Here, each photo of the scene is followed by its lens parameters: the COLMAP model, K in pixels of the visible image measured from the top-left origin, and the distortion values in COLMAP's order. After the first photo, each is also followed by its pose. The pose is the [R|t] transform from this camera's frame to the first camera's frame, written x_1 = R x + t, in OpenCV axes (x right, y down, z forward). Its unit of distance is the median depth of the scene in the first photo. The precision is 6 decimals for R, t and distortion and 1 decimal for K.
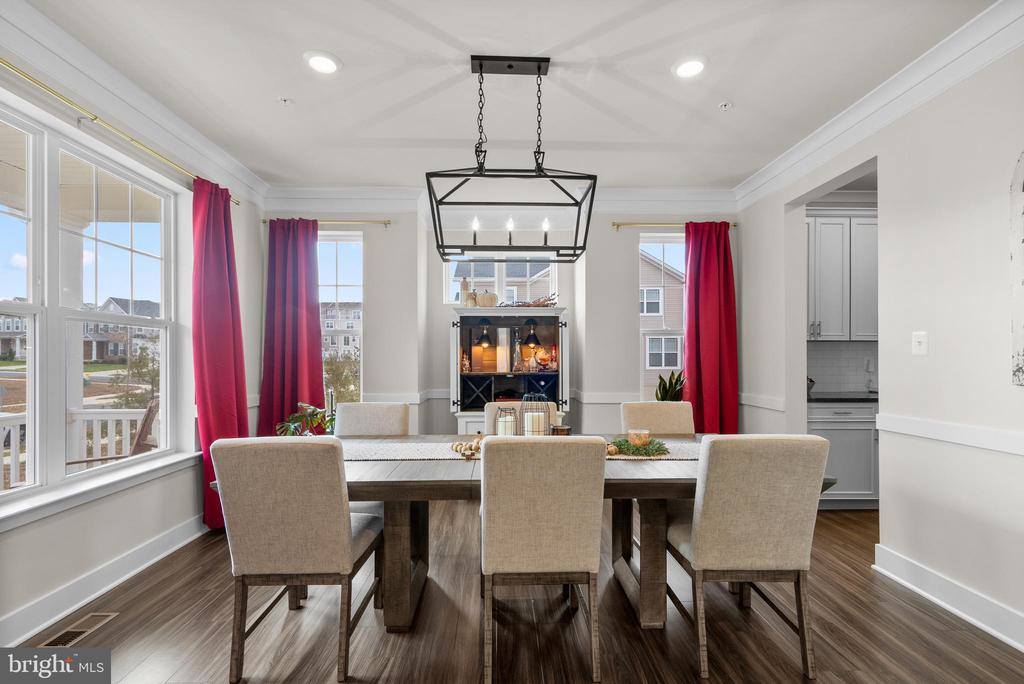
lens RADIAL K [[467.1, 0, 513.0], [0, 467.1, 349.1], [0, 0, 1]] dist [-0.003839, -0.000133]
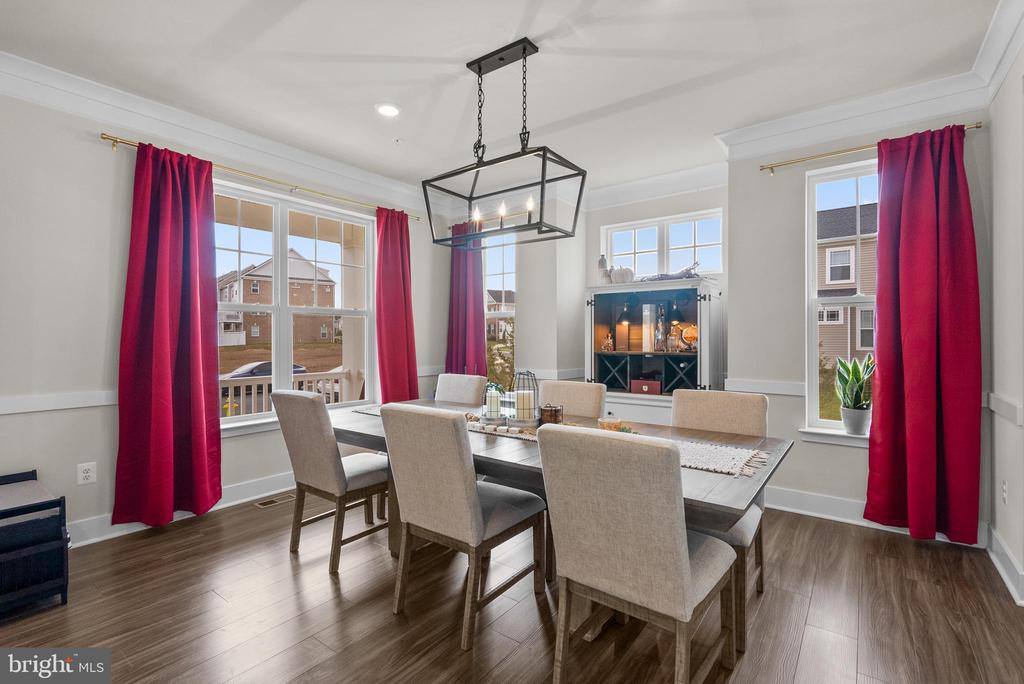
lens RADIAL K [[471.6, 0, 508.0], [0, 471.6, 328.5], [0, 0, 1]] dist [0.003239, 0.000738]
pose [[0.777808, -0.009835, -0.628425, 0.379847], [0.011413, 0.999934, -0.001522, 0.001249], [0.628398, -0.005988, 0.777869, 0.102685]]
